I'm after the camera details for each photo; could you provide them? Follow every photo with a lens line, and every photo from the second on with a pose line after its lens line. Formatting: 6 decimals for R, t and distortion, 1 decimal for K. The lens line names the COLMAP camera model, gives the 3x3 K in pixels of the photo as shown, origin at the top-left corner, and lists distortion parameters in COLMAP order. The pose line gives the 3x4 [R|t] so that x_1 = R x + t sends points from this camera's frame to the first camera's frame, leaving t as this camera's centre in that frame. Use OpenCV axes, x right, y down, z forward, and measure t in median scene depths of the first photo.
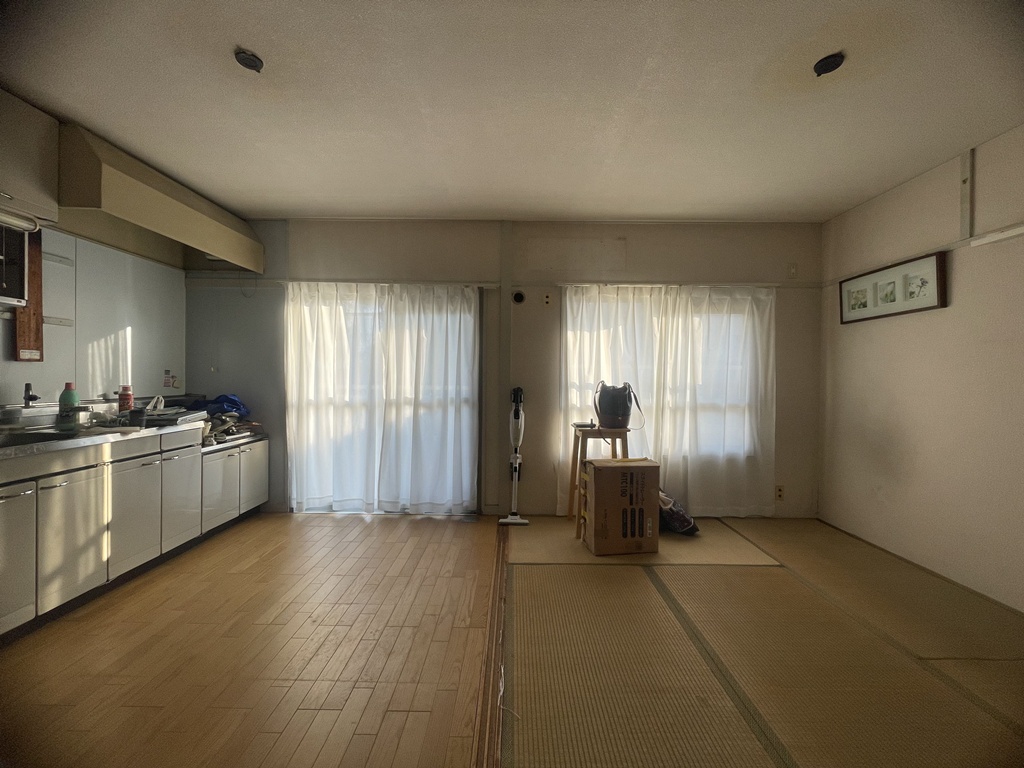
lens RADIAL K [[412.7, 0, 517.3], [0, 412.7, 382.7], [0, 0, 1]] dist [-0.003432, -0.000539]
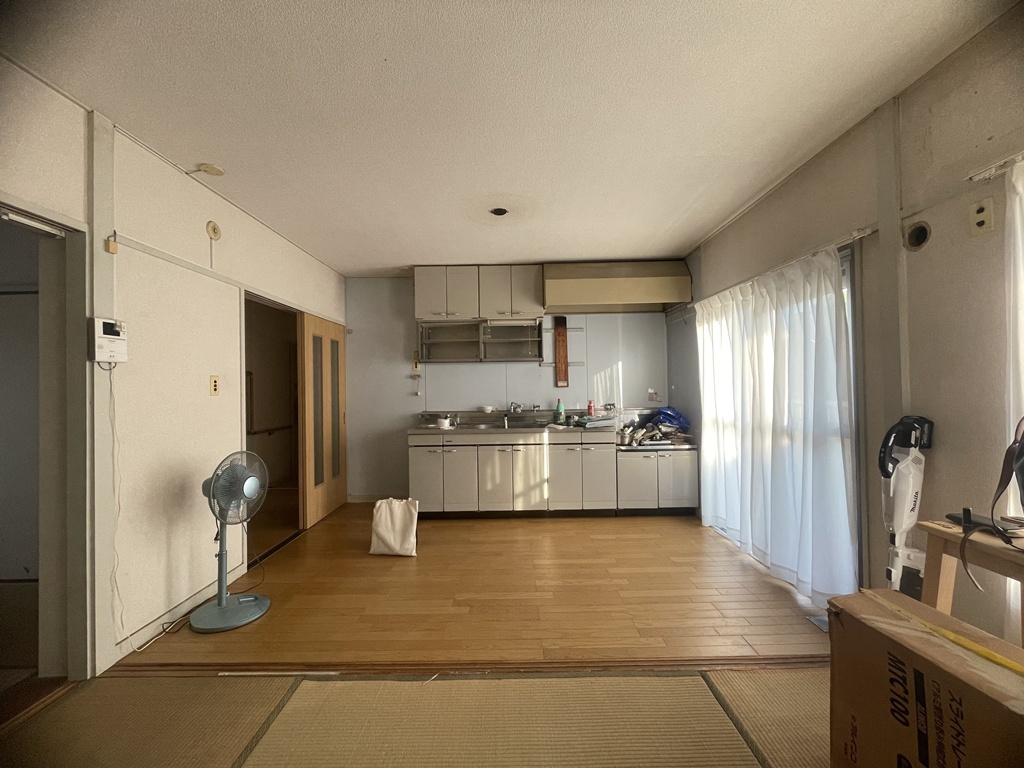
lens RADIAL K [[412.7, 0, 519.2], [0, 412.7, 387.1], [0, 0, 1]] dist [-0.003432, -0.000539]
pose [[0.028231, -0.015126, -0.999487, 0.623615], [0.000252, 0.999886, -0.015125, -0.020439], [0.999601, 0.000176, 0.028231, 0.647006]]
